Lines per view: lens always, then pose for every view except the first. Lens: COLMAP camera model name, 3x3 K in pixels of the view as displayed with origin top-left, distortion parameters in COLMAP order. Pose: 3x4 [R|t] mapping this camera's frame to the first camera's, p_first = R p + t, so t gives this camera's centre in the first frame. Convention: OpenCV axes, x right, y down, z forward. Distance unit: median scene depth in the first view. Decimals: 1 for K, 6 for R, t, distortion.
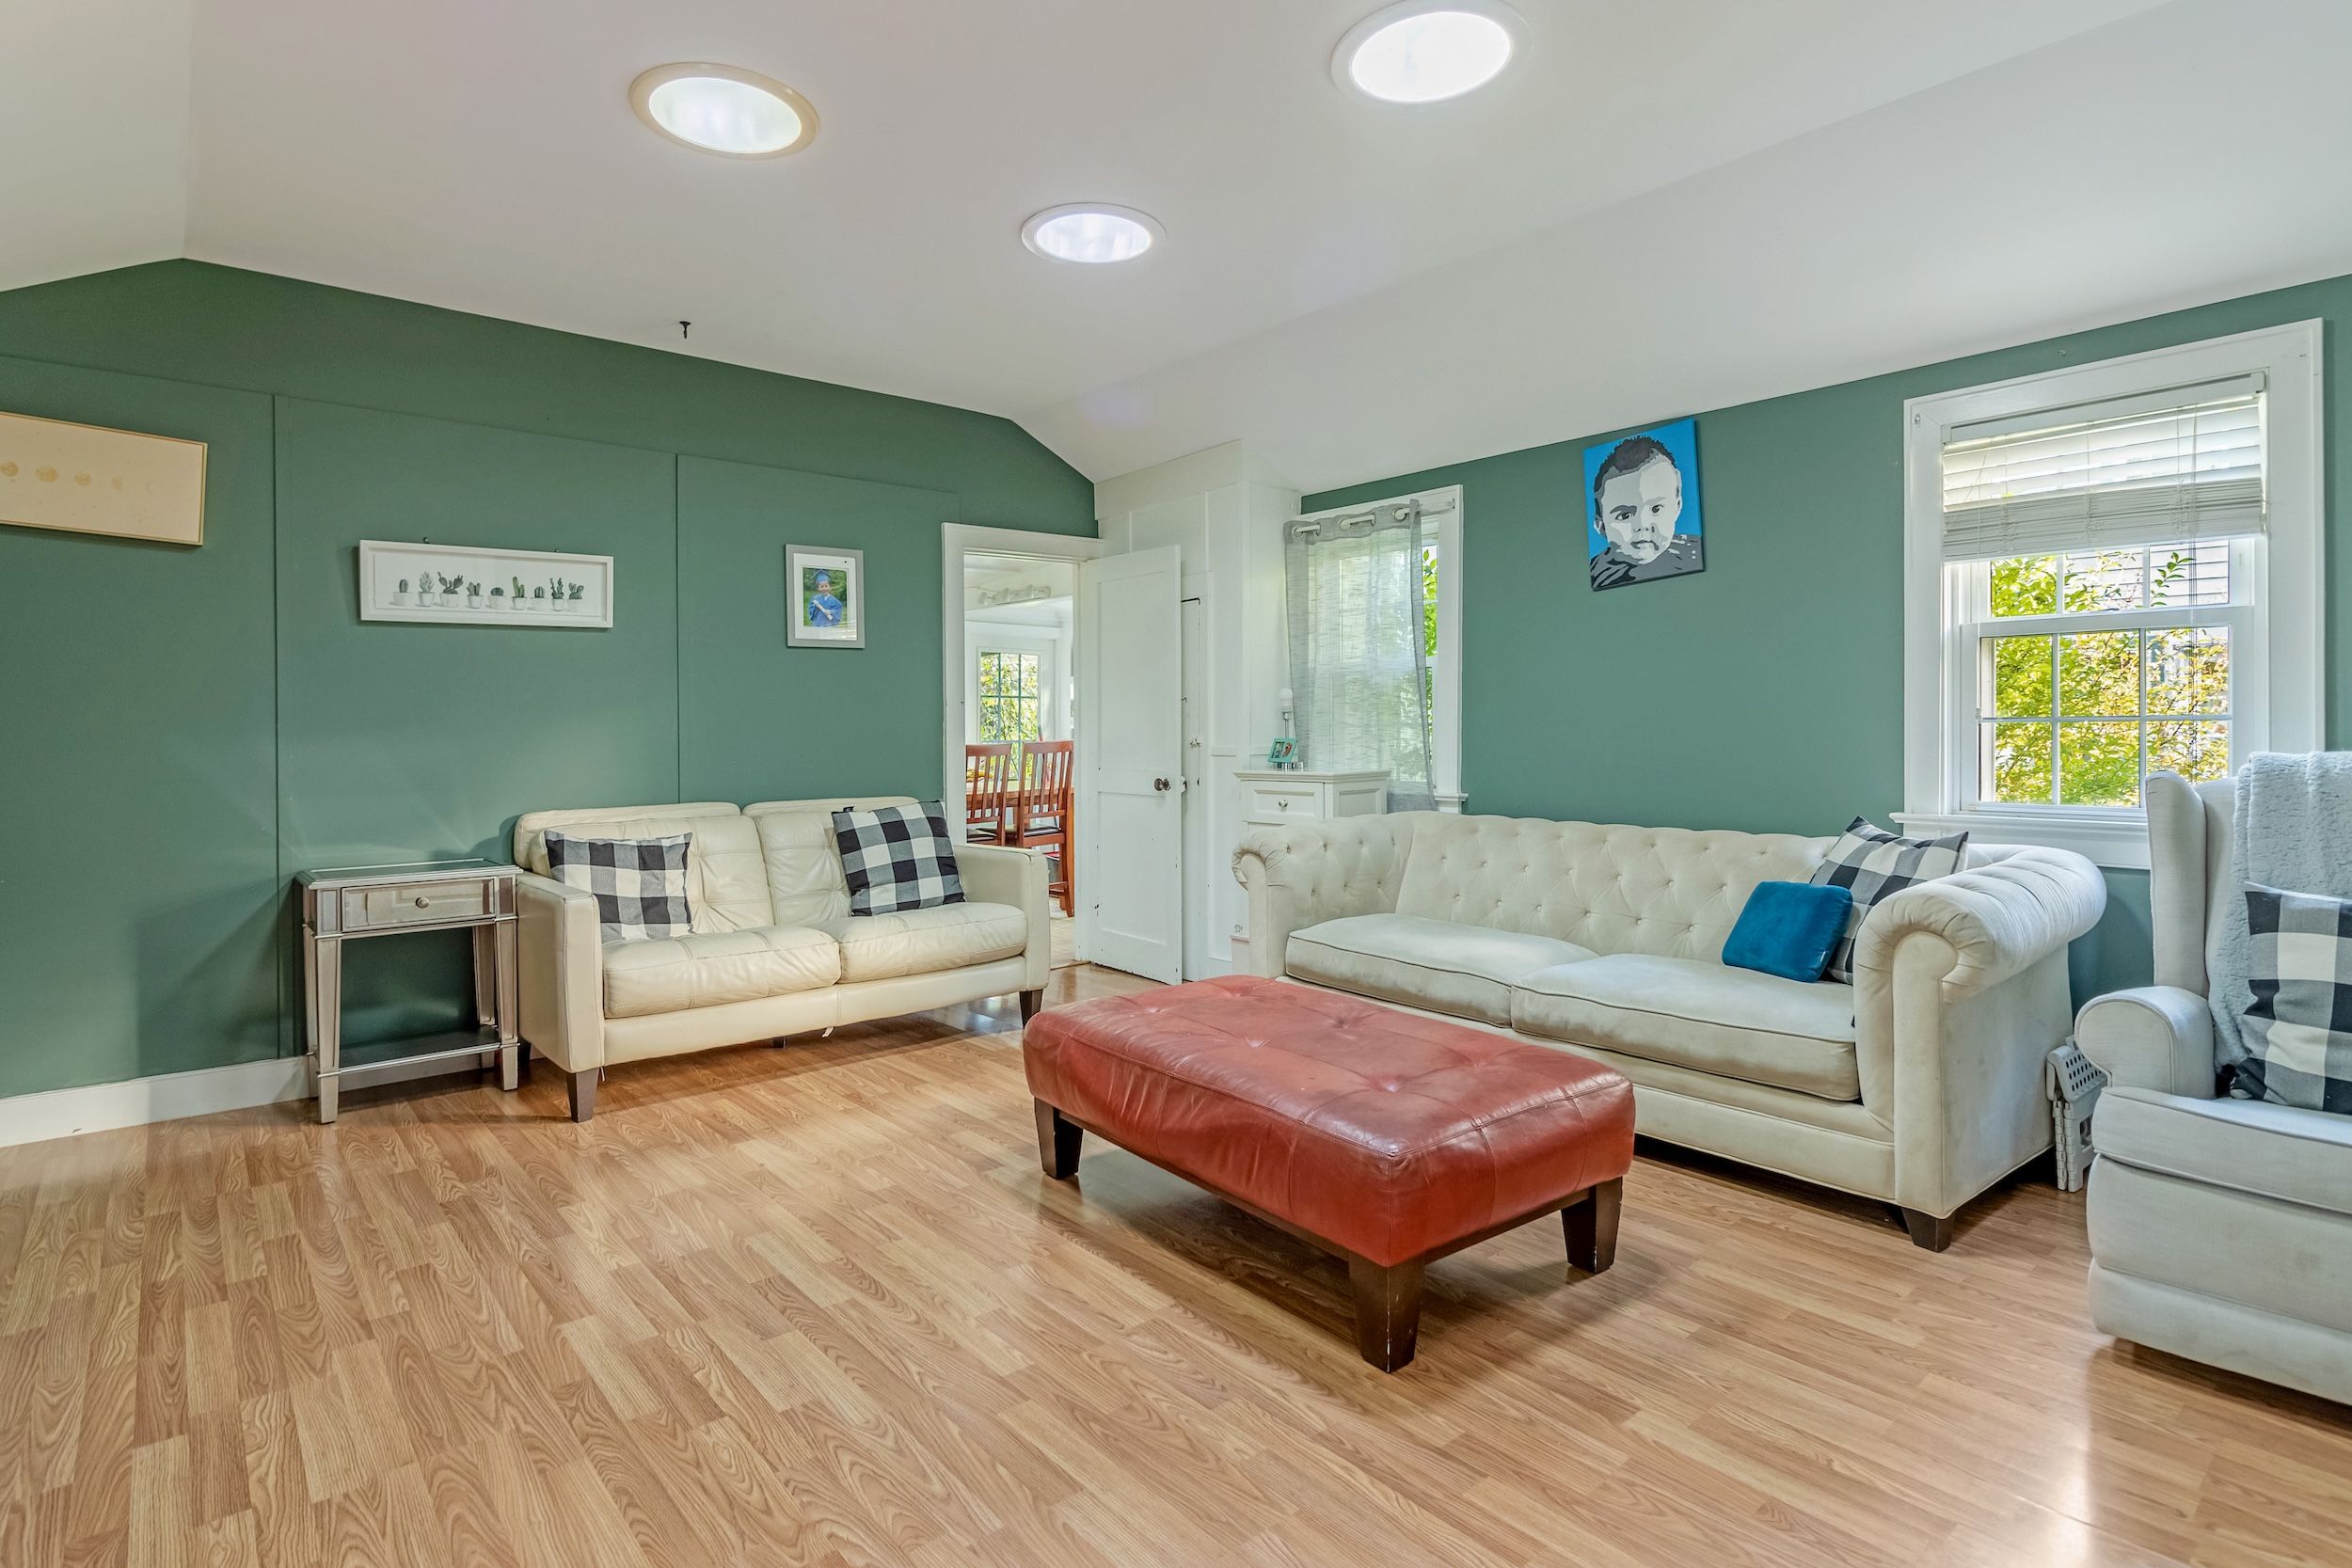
lens RADIAL K [[1193.9, 0, 1173.1], [0, 1193.9, 746.9], [0, 0, 1]] dist [-0.003859, -0.000398]
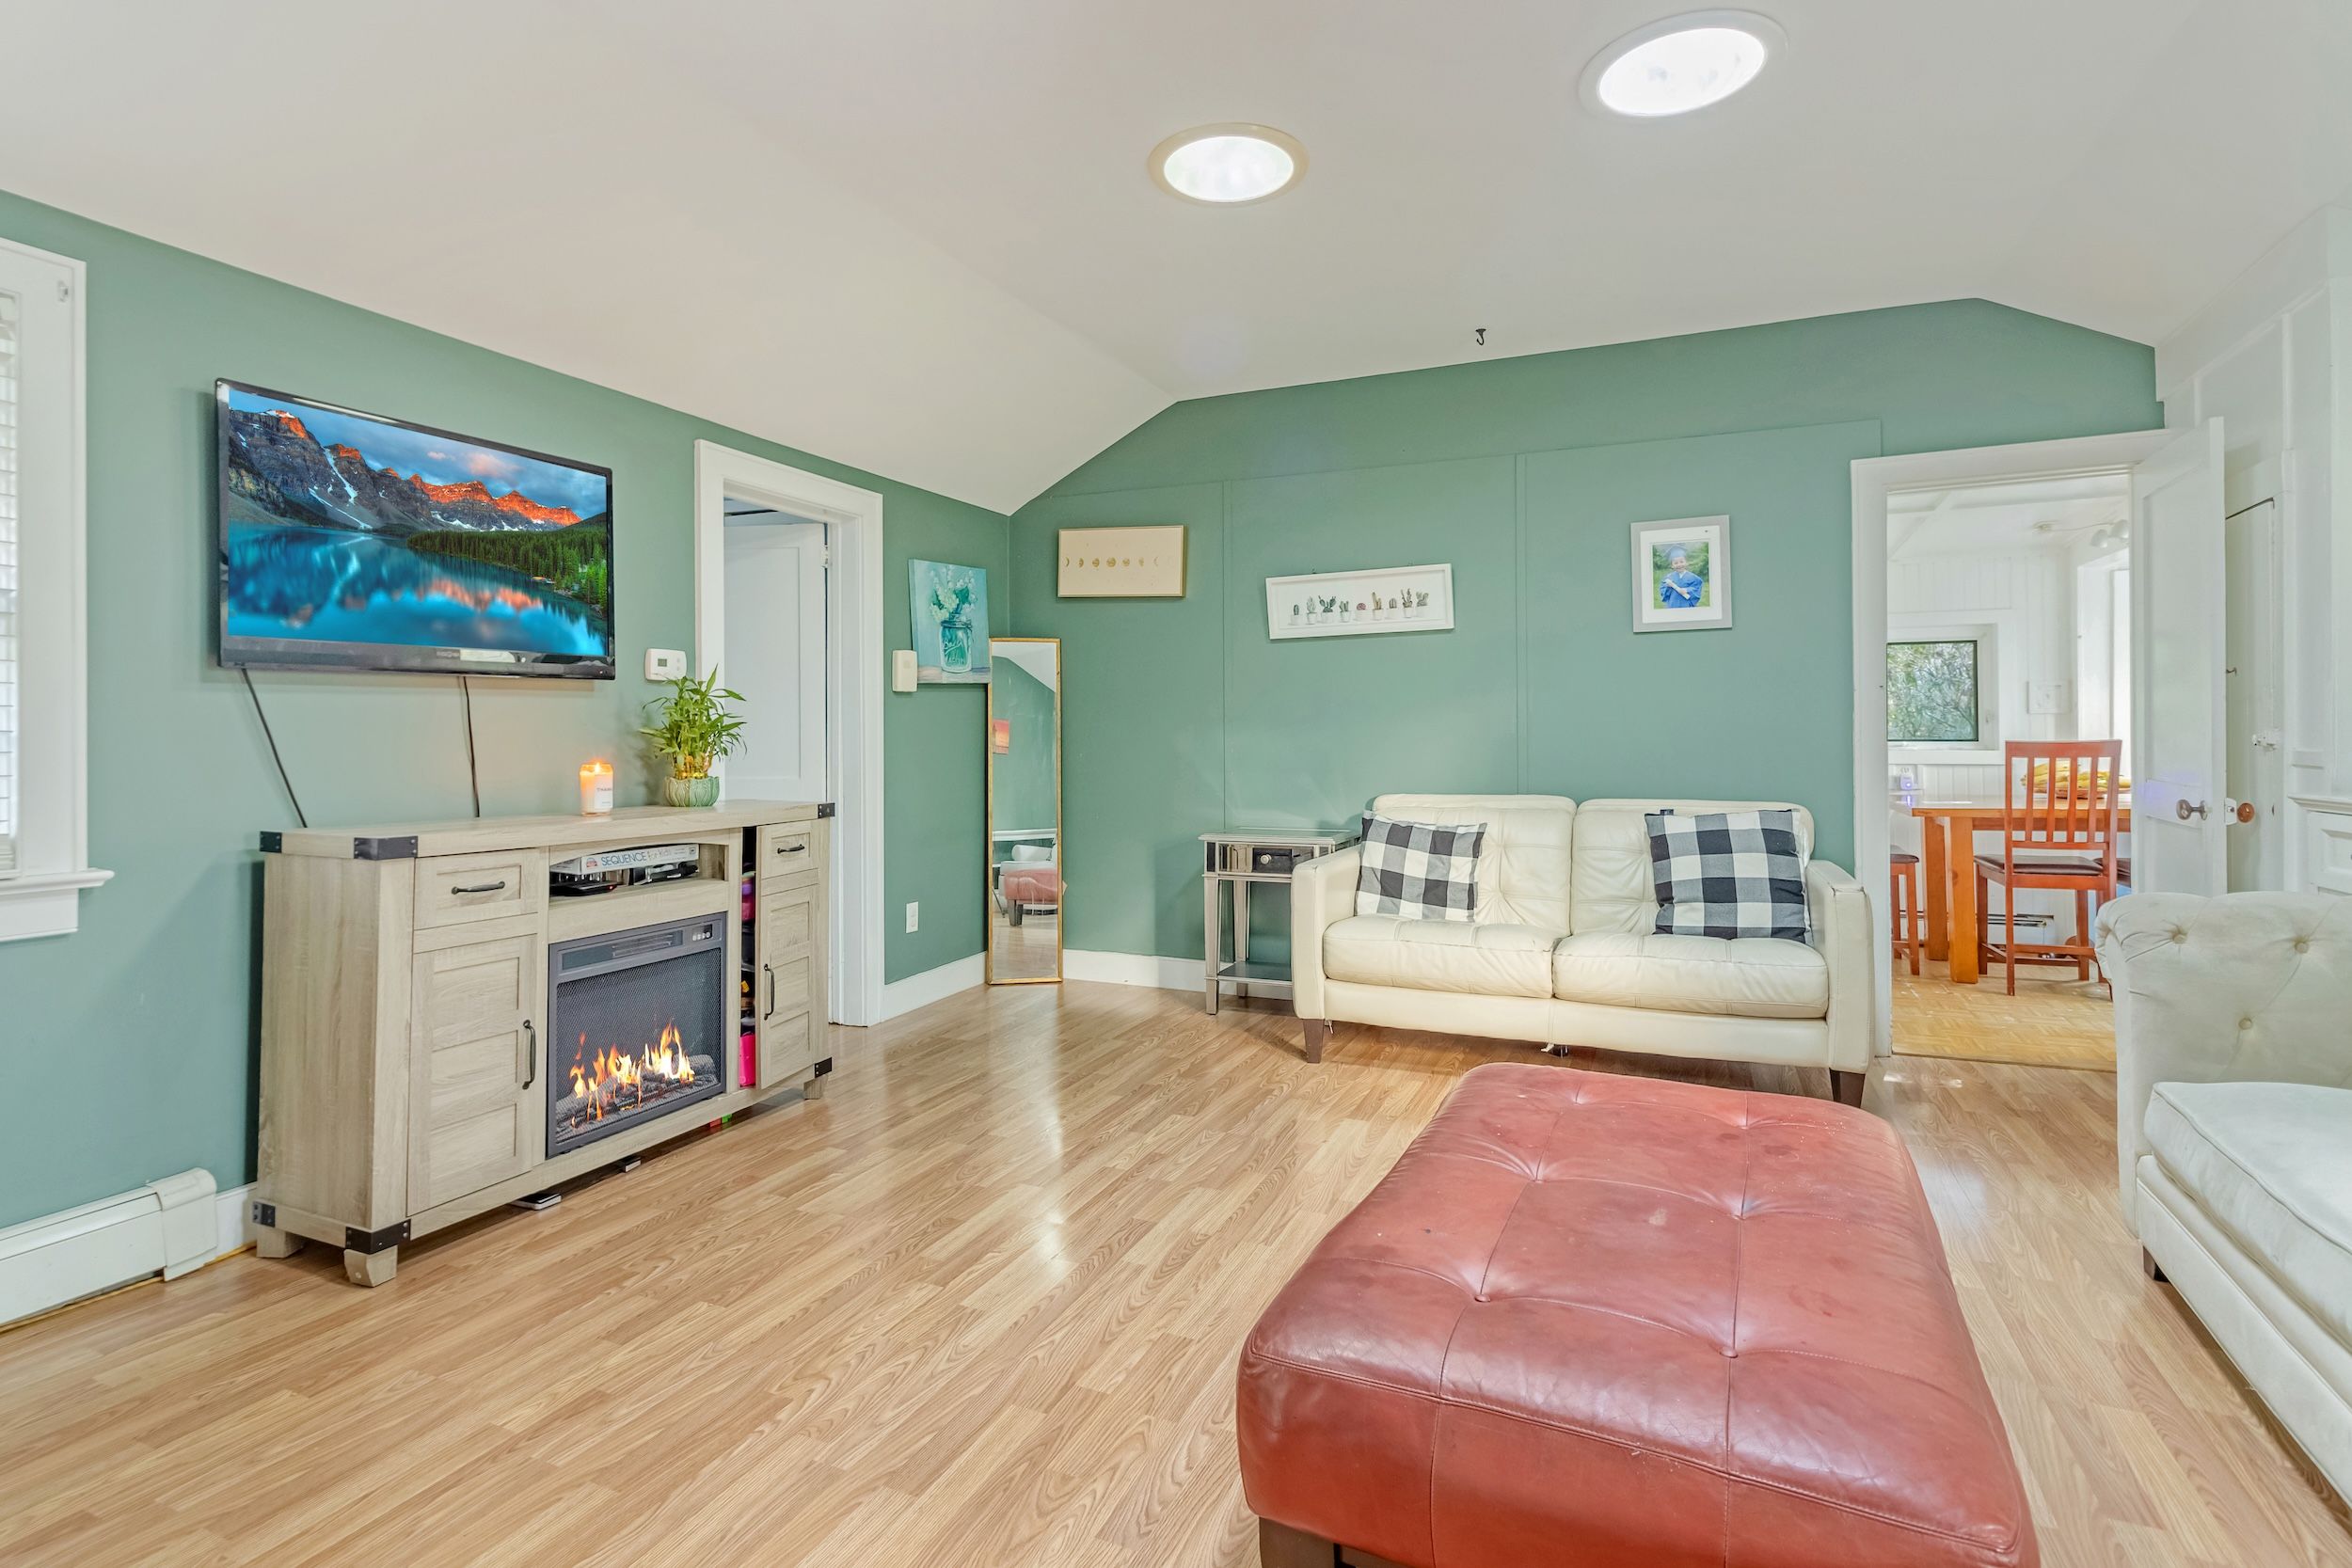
lens RADIAL K [[1146.0, 0, 1172.5], [0, 1146.0, 723.3], [0, 0, 1]] dist [-0.001096, 0.000207]
pose [[0.429476, -0.000318, -0.903078, 0.378765], [-0.010647, 0.999929, -0.005415, -0.005839], [0.903016, 0.011940, 0.429442, 0.337922]]
